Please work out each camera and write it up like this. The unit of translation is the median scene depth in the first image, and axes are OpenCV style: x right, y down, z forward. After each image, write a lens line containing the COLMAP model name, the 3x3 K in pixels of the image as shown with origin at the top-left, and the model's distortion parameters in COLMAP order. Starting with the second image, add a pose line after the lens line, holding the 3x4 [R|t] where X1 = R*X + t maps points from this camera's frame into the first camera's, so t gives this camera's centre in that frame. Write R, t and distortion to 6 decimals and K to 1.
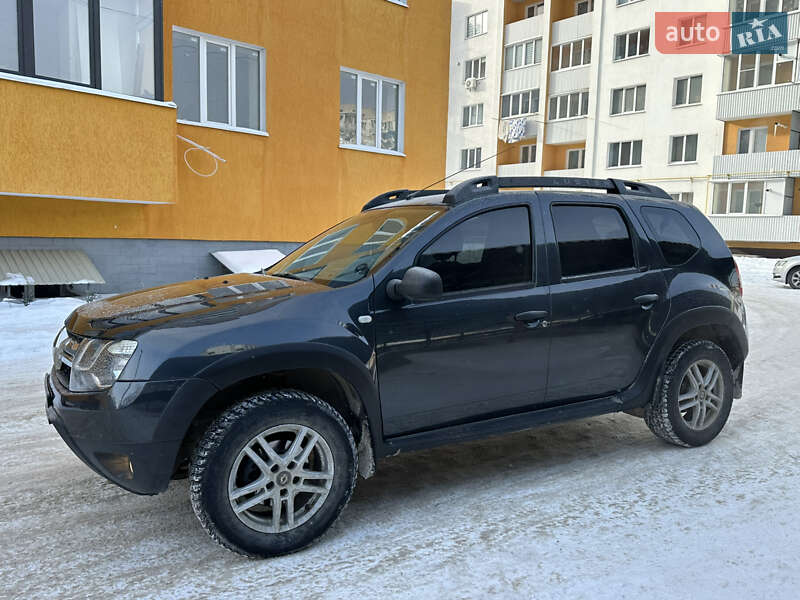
lens RADIAL K [[631.1, 0, 408.2], [0, 631.1, 298.8], [0, 0, 1]] dist [0.055053, -0.073141]
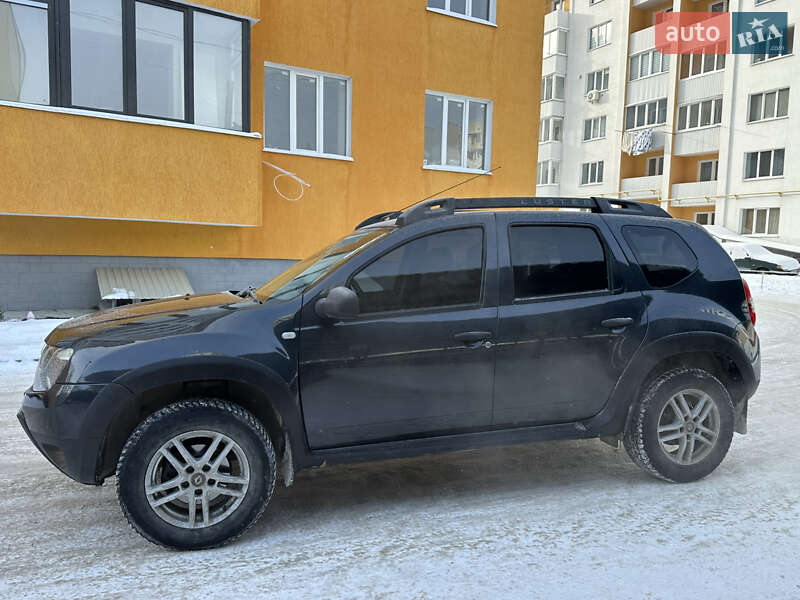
lens RADIAL K [[631.1, 0, 401.8], [0, 631.1, 303.8], [0, 0, 1]] dist [0.055053, -0.073141]
pose [[0.977305, 0.015345, -0.211281, 0.251901], [-0.019624, 0.999642, -0.018171, -0.004147], [0.210927, 0.021904, 0.977256, -0.001976]]
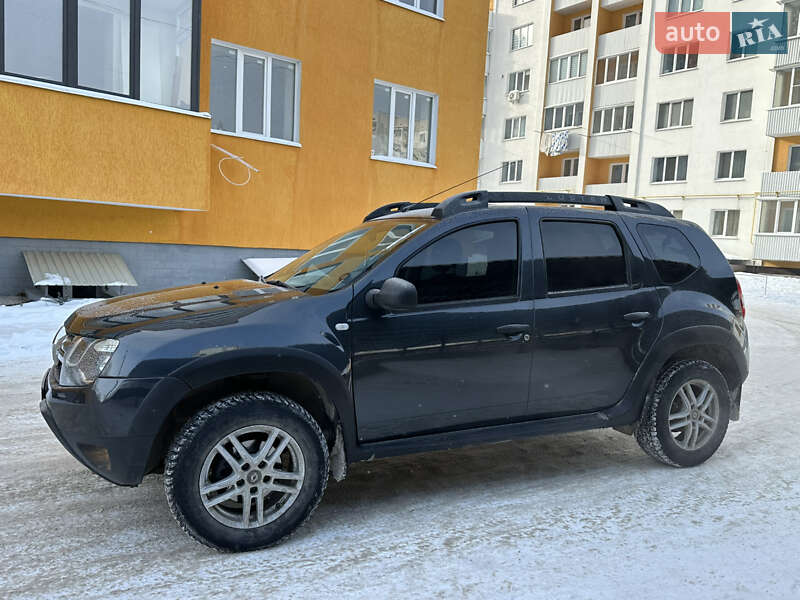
lens RADIAL K [[631.1, 0, 409.4], [0, 631.1, 304.0], [0, 0, 1]] dist [0.055053, -0.073141]
pose [[0.997539, 0.030110, -0.063312, 0.078310], [-0.030670, 0.999498, -0.007892, -0.000287], [0.063043, 0.009815, 0.997963, -0.019277]]
